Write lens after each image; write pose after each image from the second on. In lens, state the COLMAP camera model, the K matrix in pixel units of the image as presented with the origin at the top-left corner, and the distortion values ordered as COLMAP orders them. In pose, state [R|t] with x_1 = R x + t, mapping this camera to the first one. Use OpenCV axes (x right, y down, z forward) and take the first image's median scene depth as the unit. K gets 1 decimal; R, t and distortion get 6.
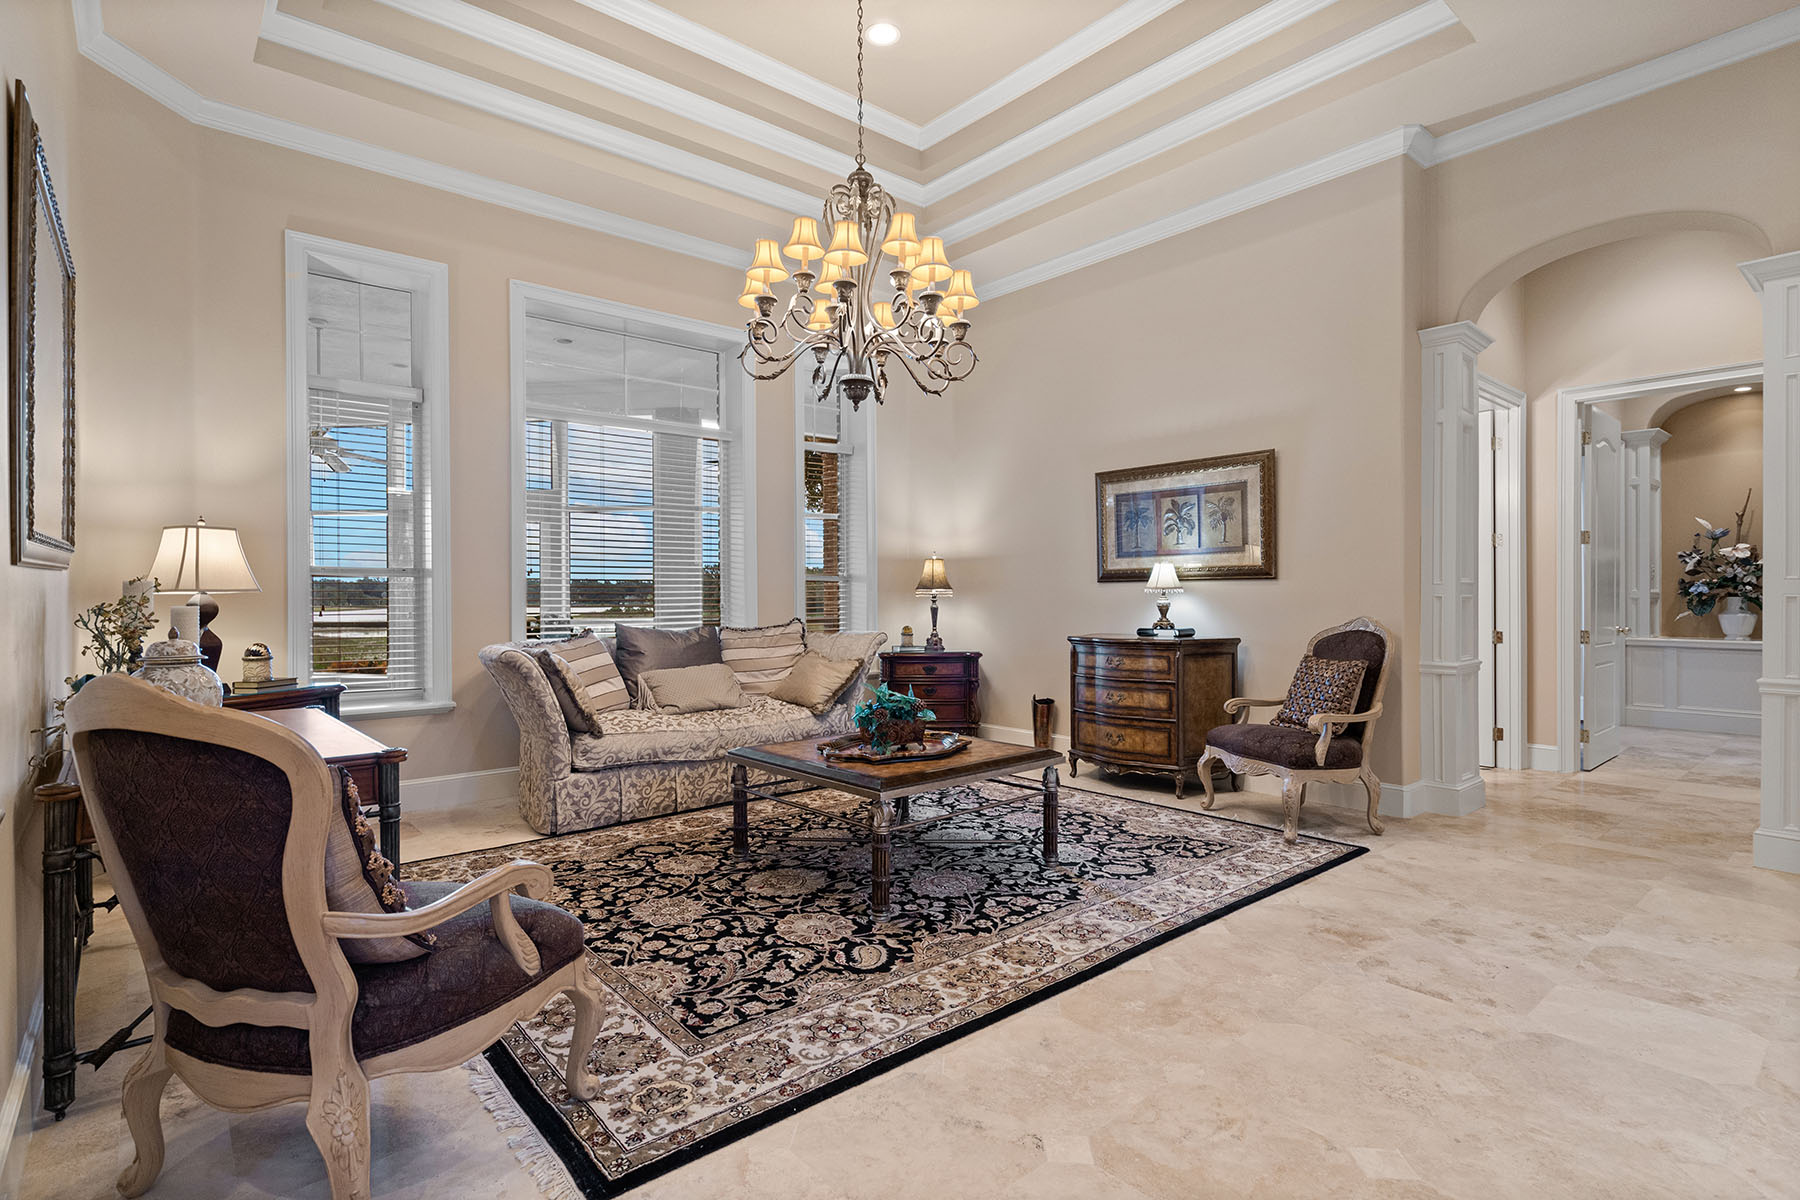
lens RADIAL K [[883.1, 0, 914.0], [0, 883.1, 592.9], [0, 0, 1]] dist [0.003619, 0.000737]
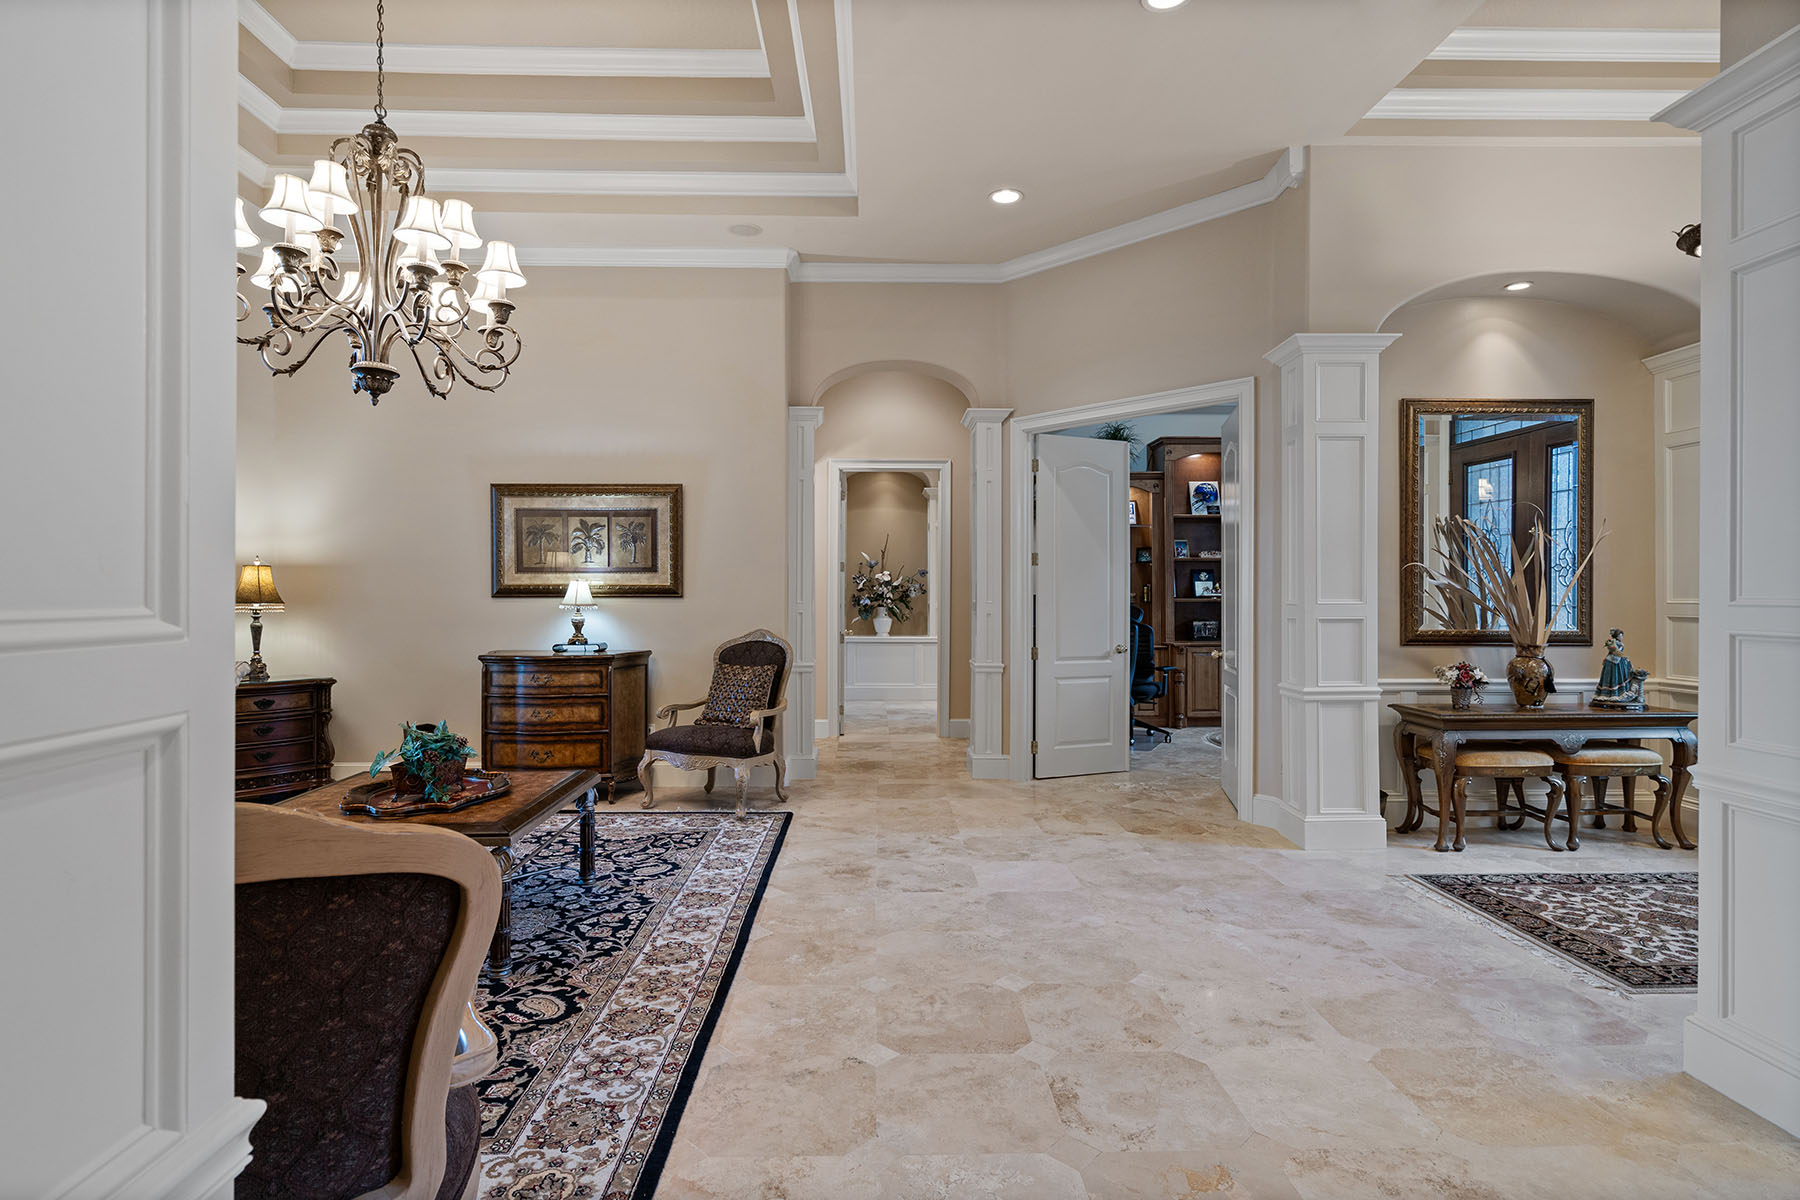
lens RADIAL K [[883.1, 0, 908.0], [0, 883.1, 591.5], [0, 0, 1]] dist [0.003619, 0.000737]
pose [[0.630799, 0.010391, 0.775877, -0.425157], [-0.009250, 0.999940, -0.005872, -0.028287], [-0.775891, -0.003473, 0.630857, 0.069002]]
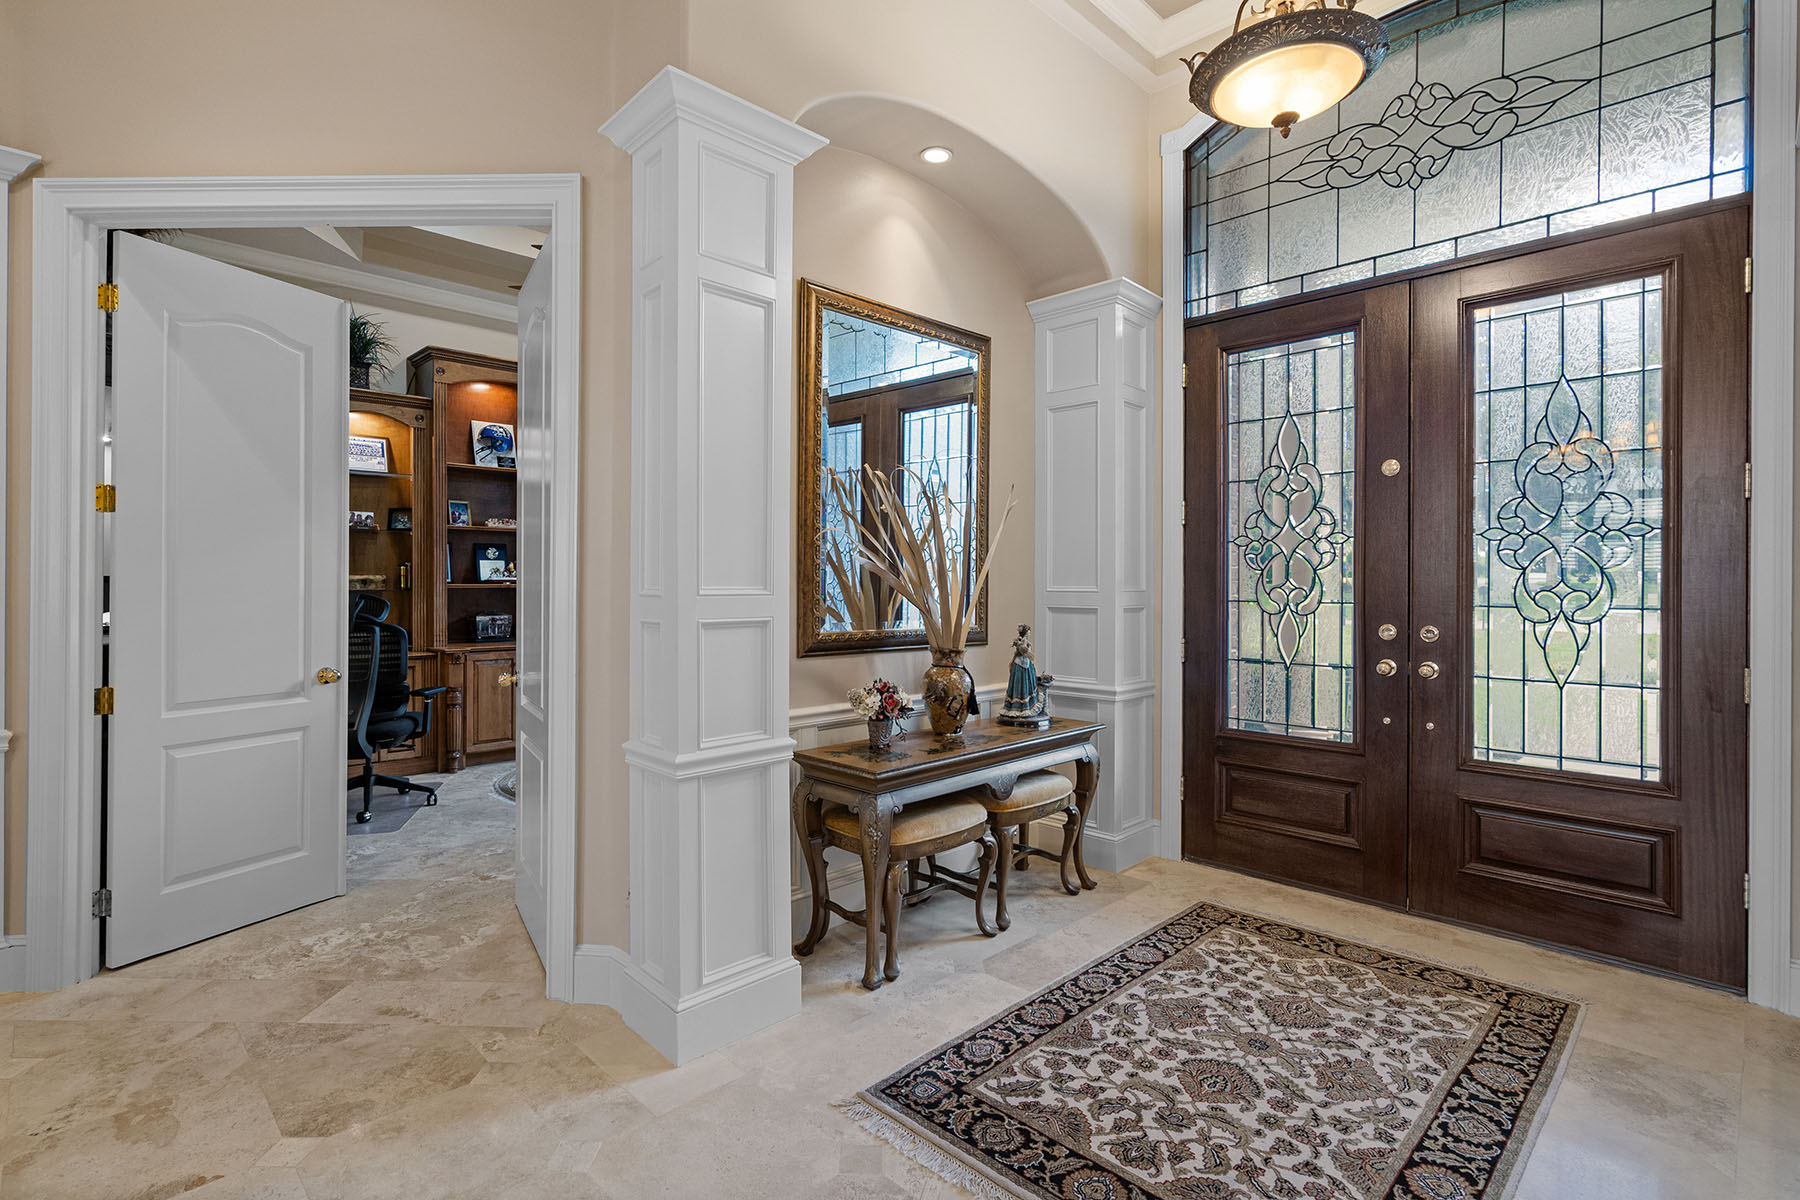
lens RADIAL K [[859.3, 0, 876.1], [0, 859.3, 587.2], [0, 0, 1]] dist [-0.004908, 0.002267]
pose [[-0.054256, 0.001458, 0.998526, 0.260190], [-0.012095, 0.999925, -0.002118, -0.029503], [-0.998454, -0.012193, -0.054234, 0.312190]]
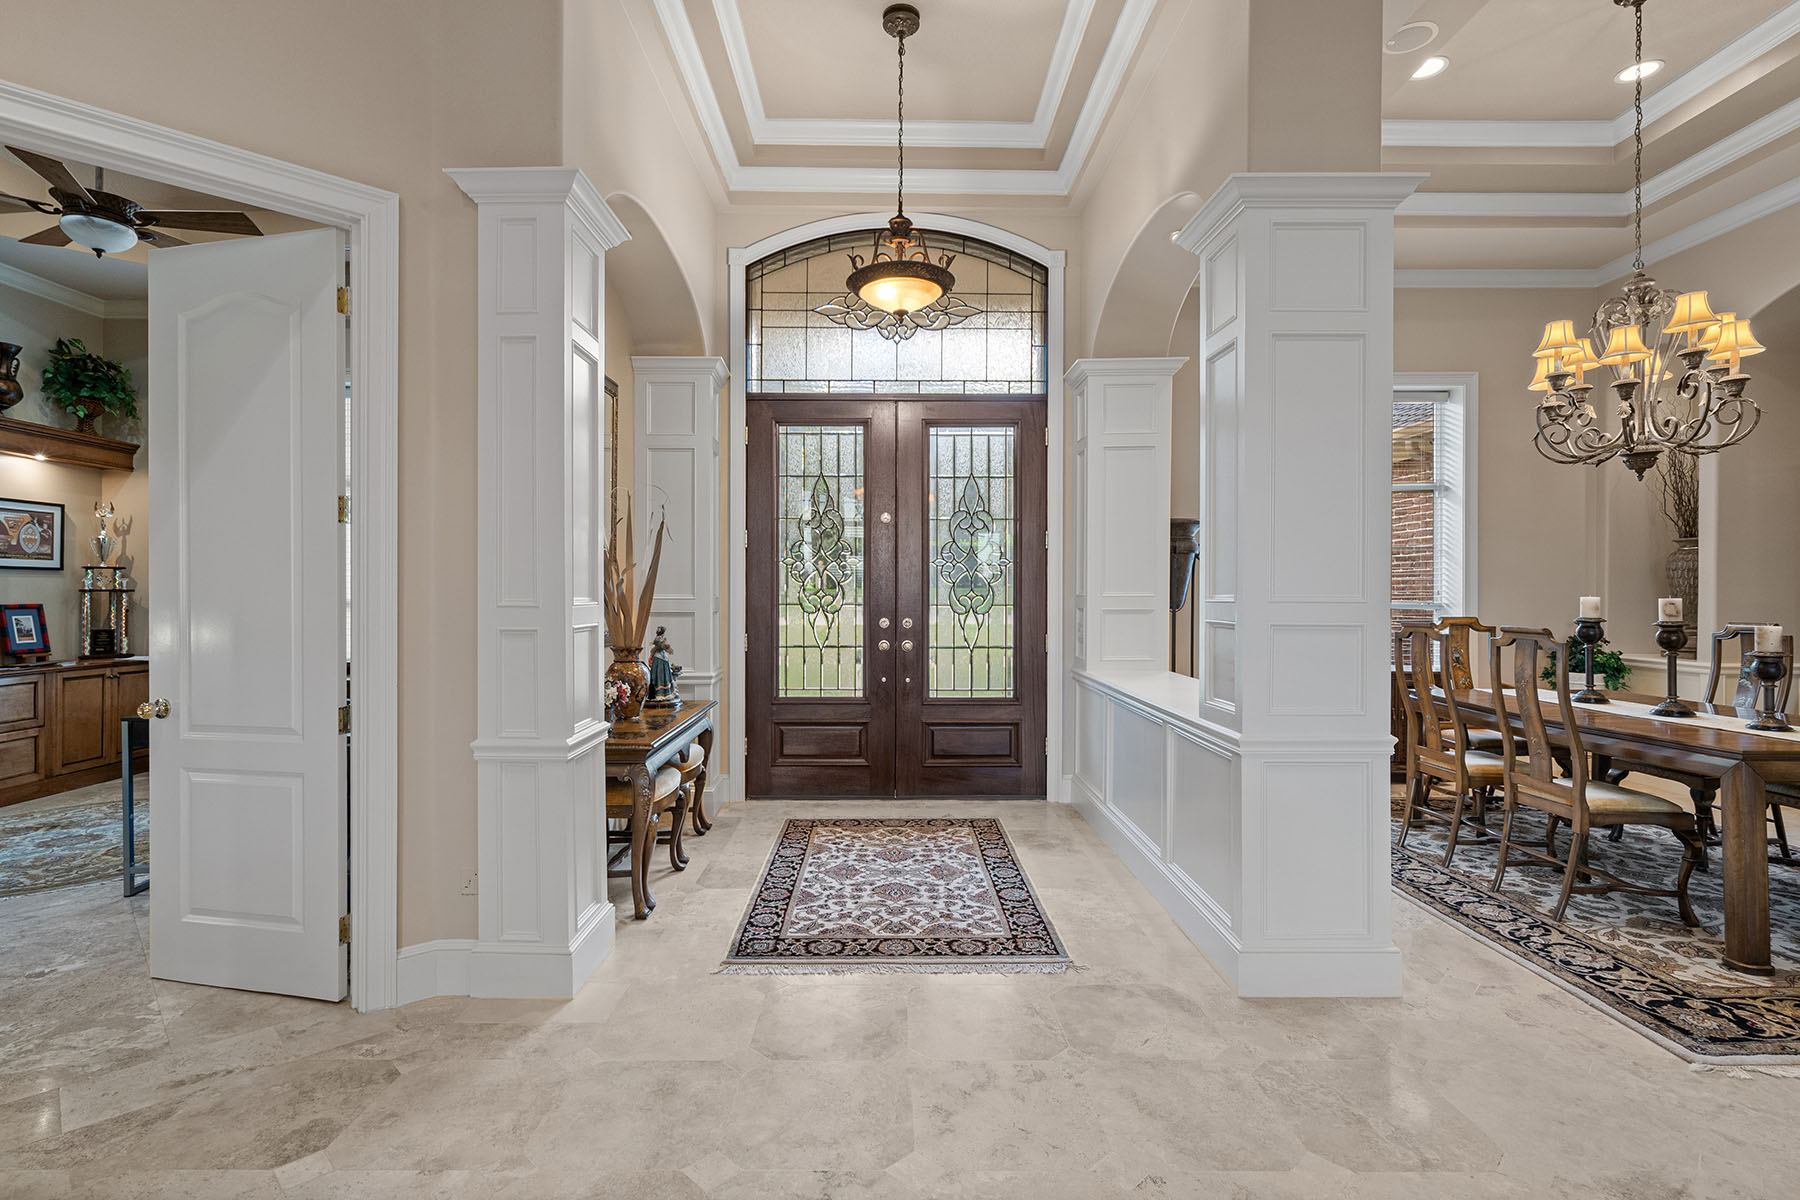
lens RADIAL K [[859.3, 0, 890.2], [0, 859.3, 591.9], [0, 0, 1]] dist [-0.004908, 0.002267]
pose [[-0.752285, 0.005426, 0.658816, 0.189266], [-0.001355, 0.999951, -0.009784, -0.027458], [-0.658837, -0.008253, -0.752241, 0.805779]]
